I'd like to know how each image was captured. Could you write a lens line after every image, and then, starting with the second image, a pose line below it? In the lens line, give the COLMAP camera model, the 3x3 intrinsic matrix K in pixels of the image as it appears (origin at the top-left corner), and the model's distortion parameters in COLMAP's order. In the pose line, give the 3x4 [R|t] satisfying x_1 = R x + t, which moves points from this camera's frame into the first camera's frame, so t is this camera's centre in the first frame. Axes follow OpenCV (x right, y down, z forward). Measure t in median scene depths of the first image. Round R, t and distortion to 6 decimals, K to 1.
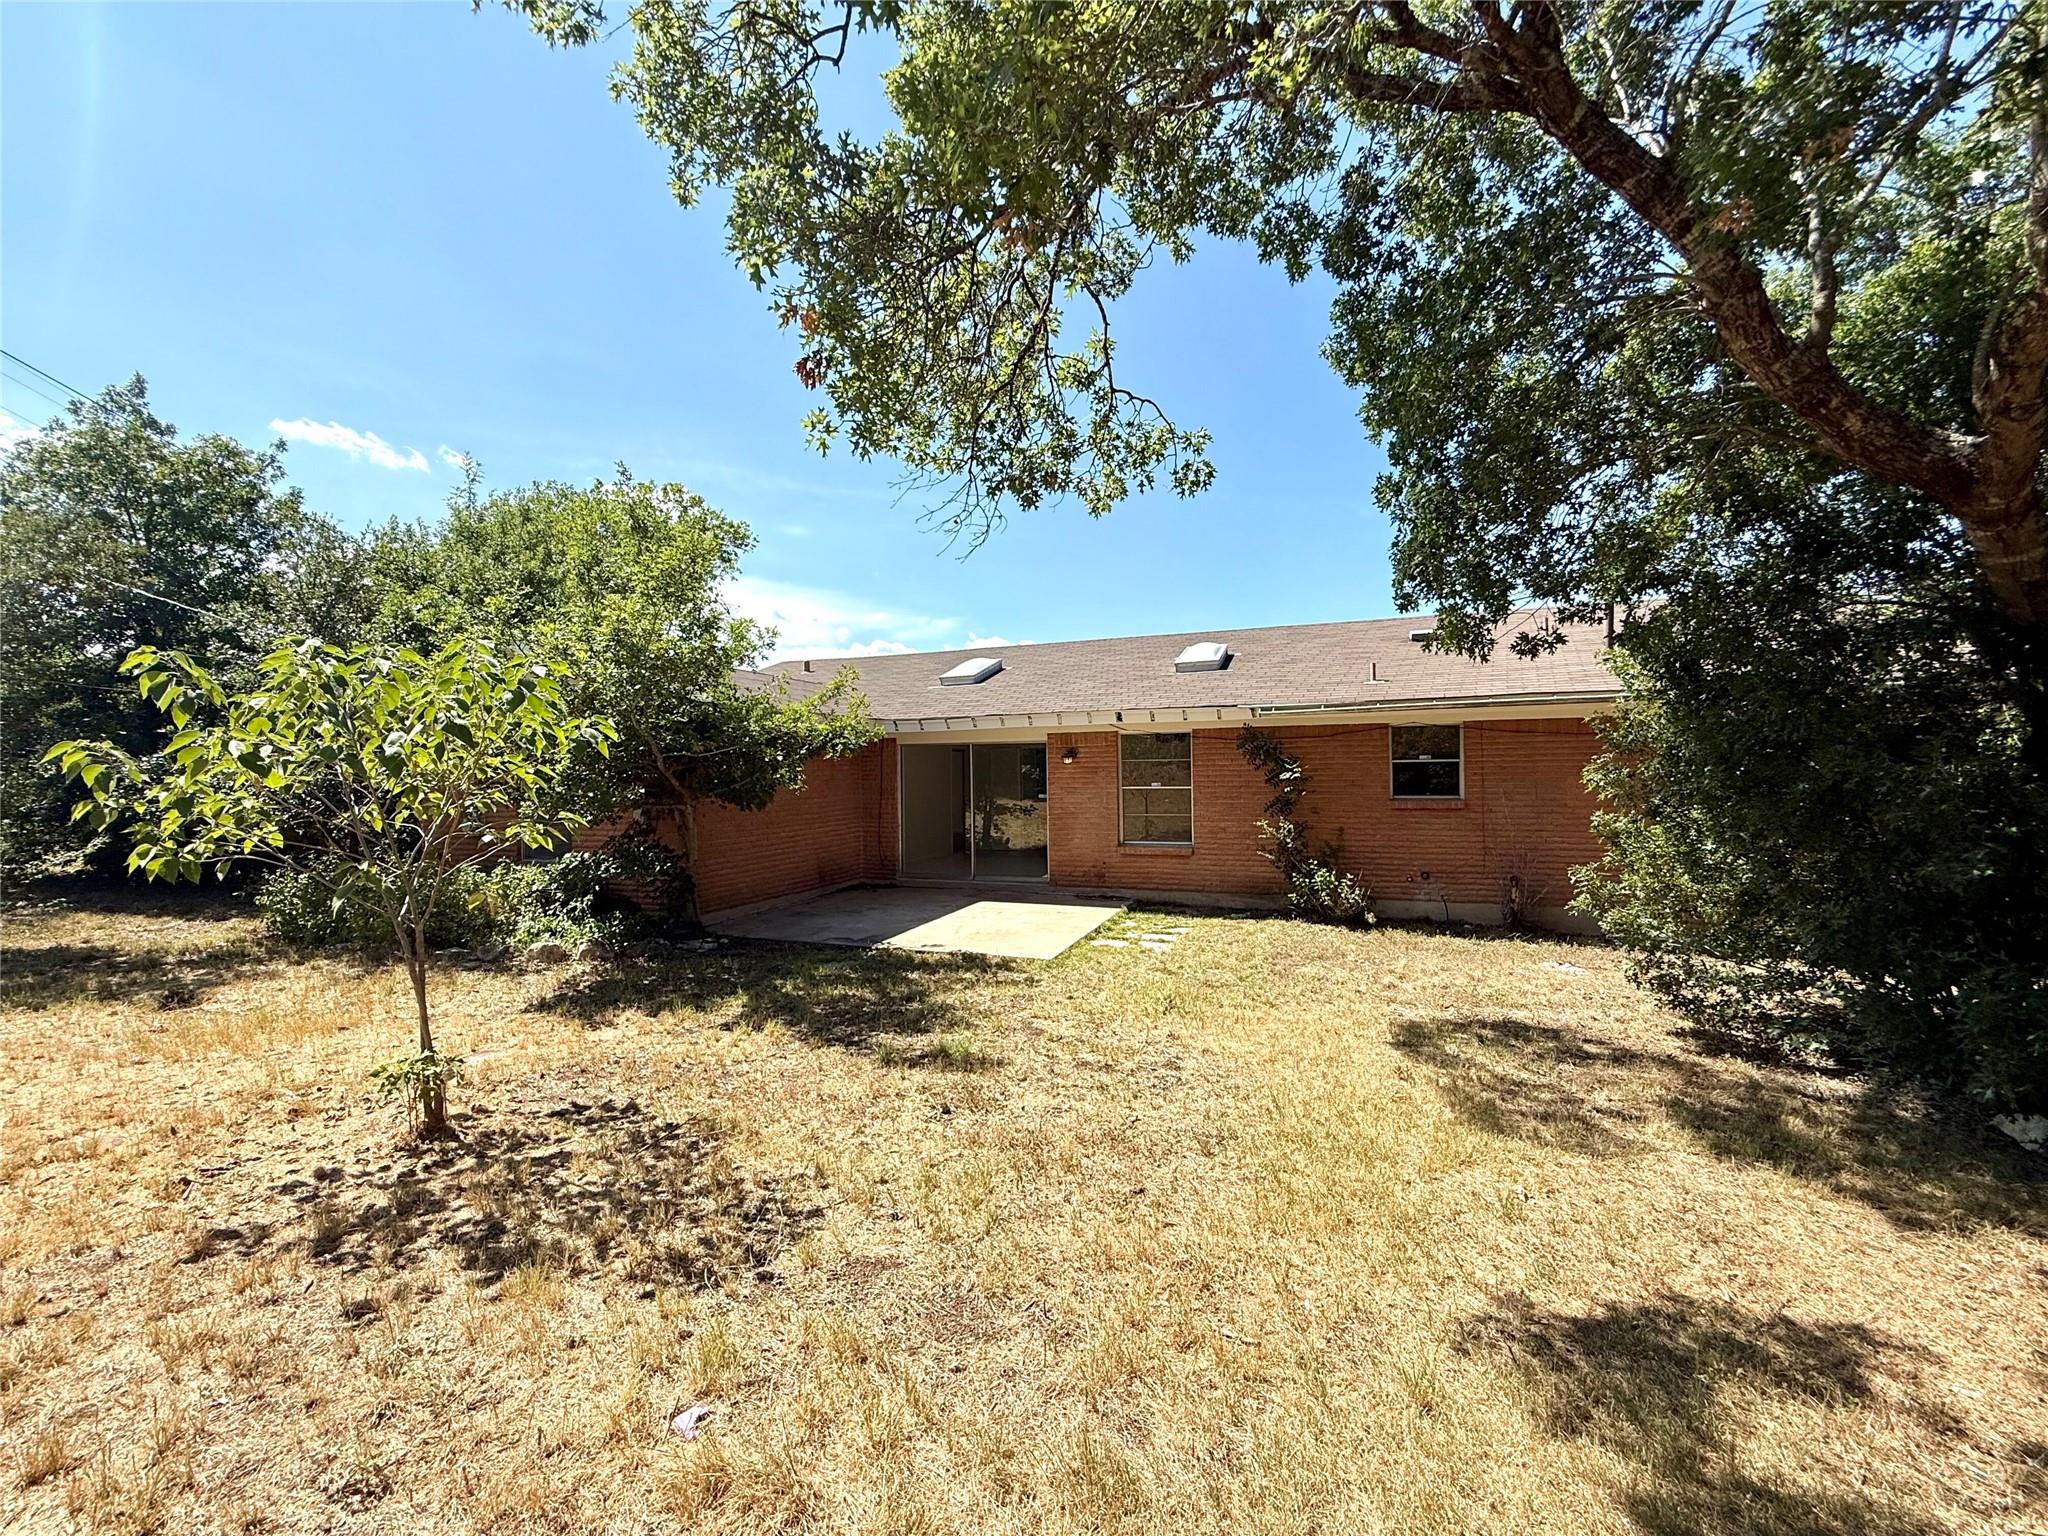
lens RADIAL K [[815.6, 0, 1018.9], [0, 815.6, 765.0], [0, 0, 1]] dist [-0.001109, -0.000159]
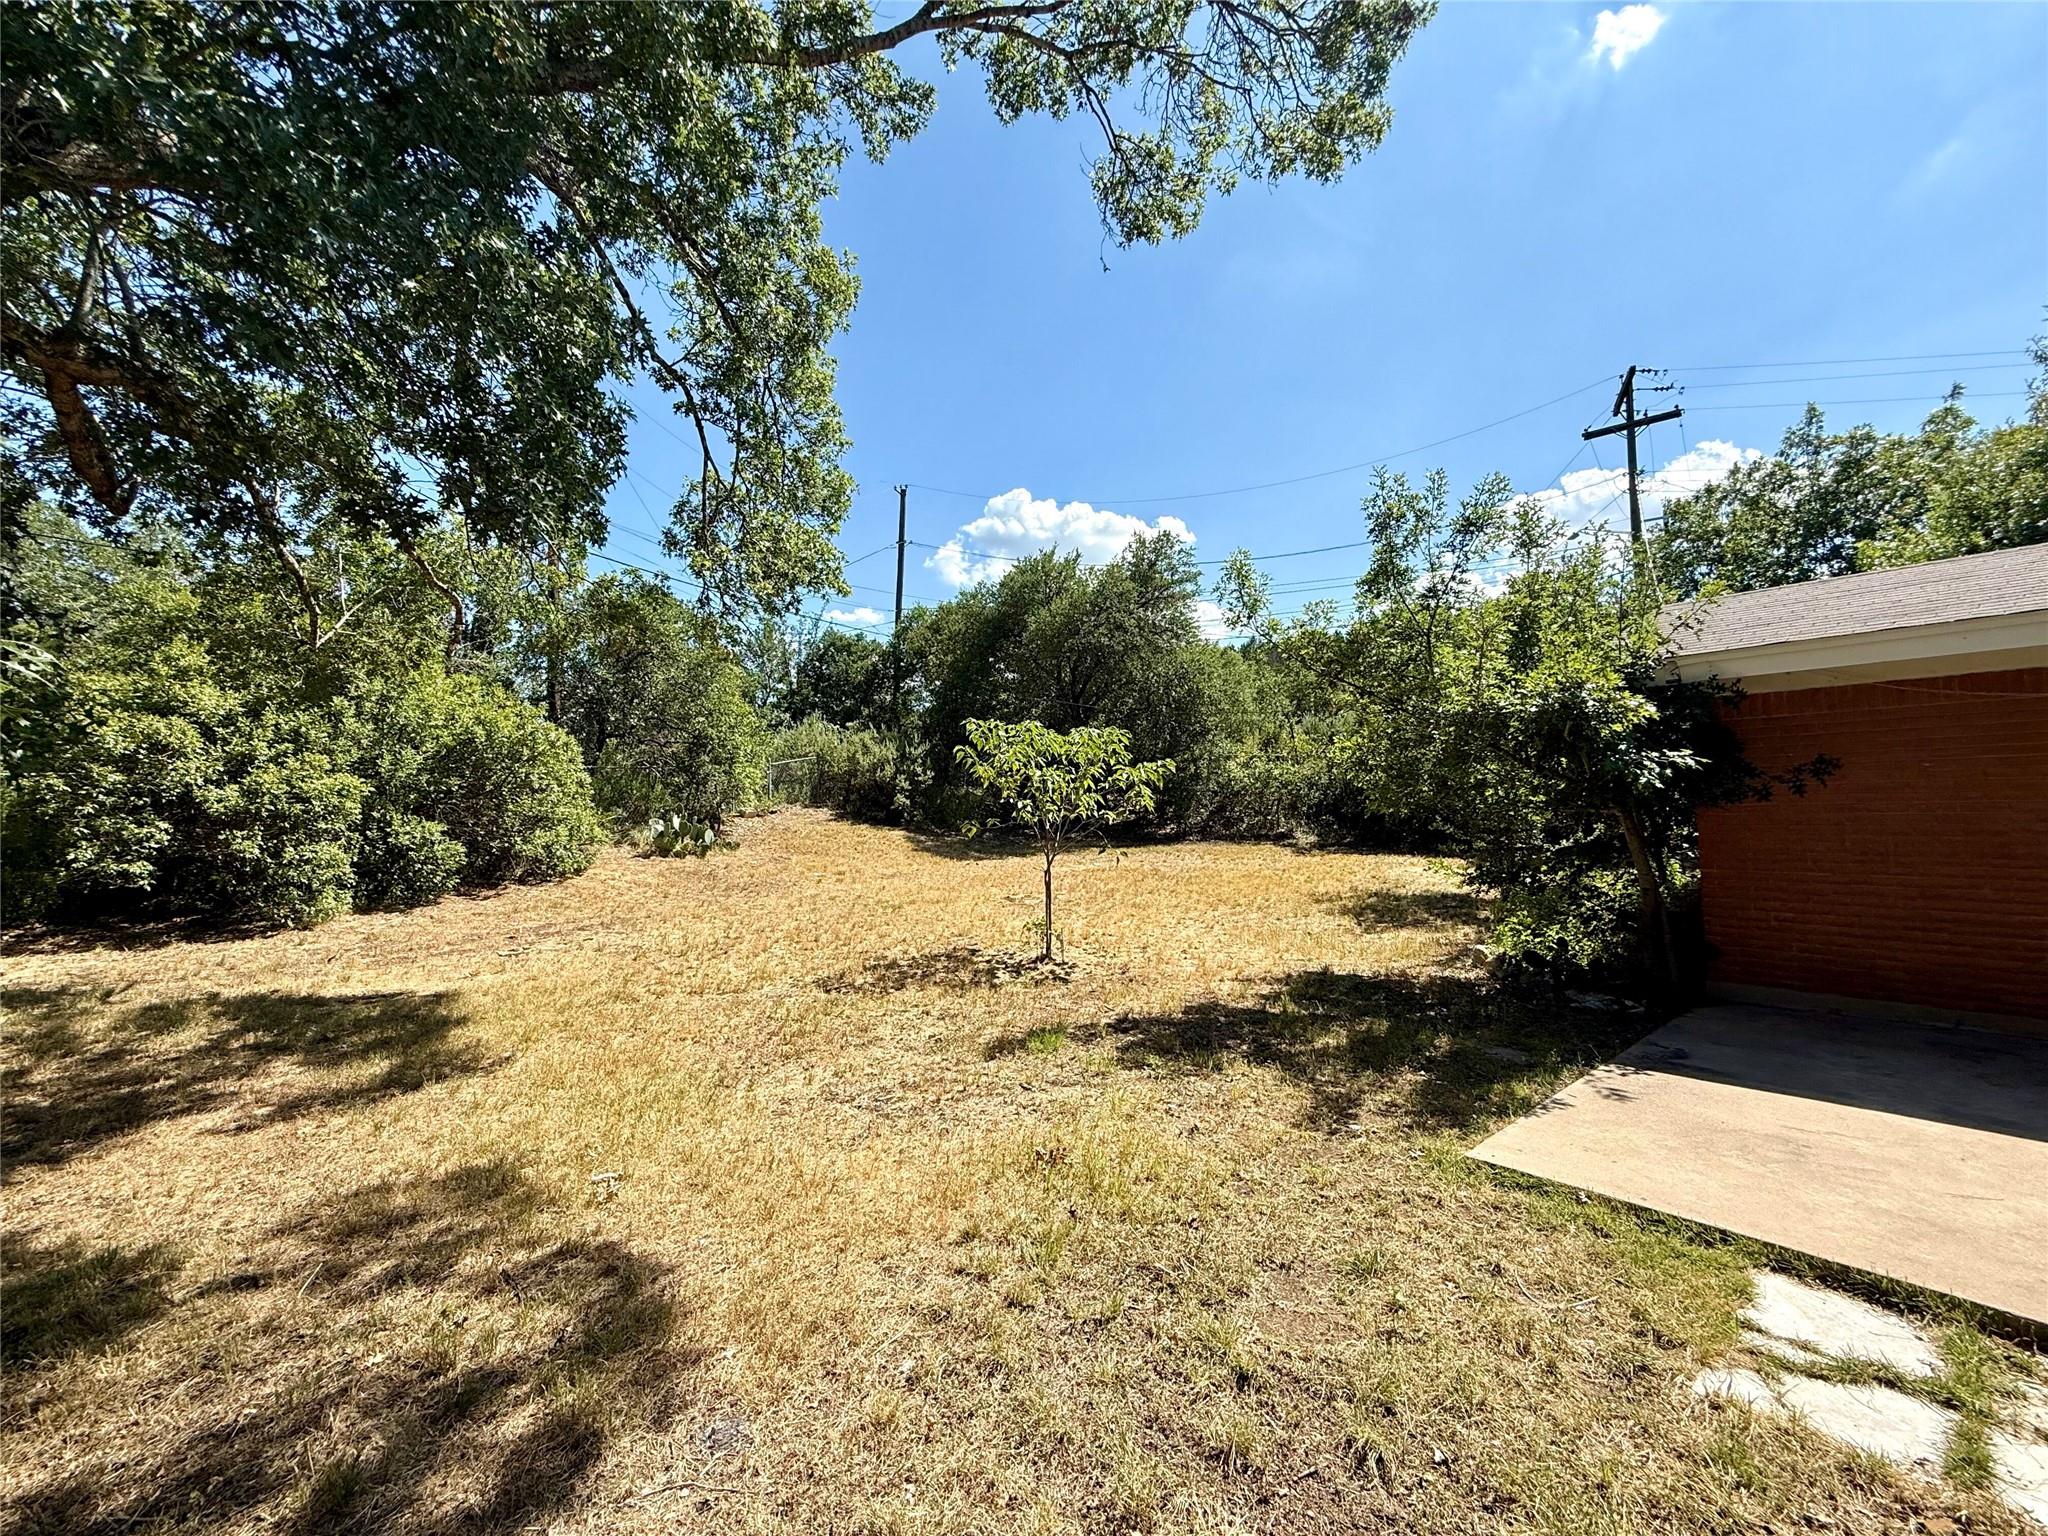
lens RADIAL K [[815.6, 0, 1018.9], [0, 815.6, 765.0], [0, 0, 1]] dist [-0.001109, -0.000159]
pose [[-0.490983, -0.037247, -0.870373, 0.969909], [0.019606, 0.998360, -0.053784, 0.077573], [0.870949, -0.043472, -0.489447, 1.762643]]
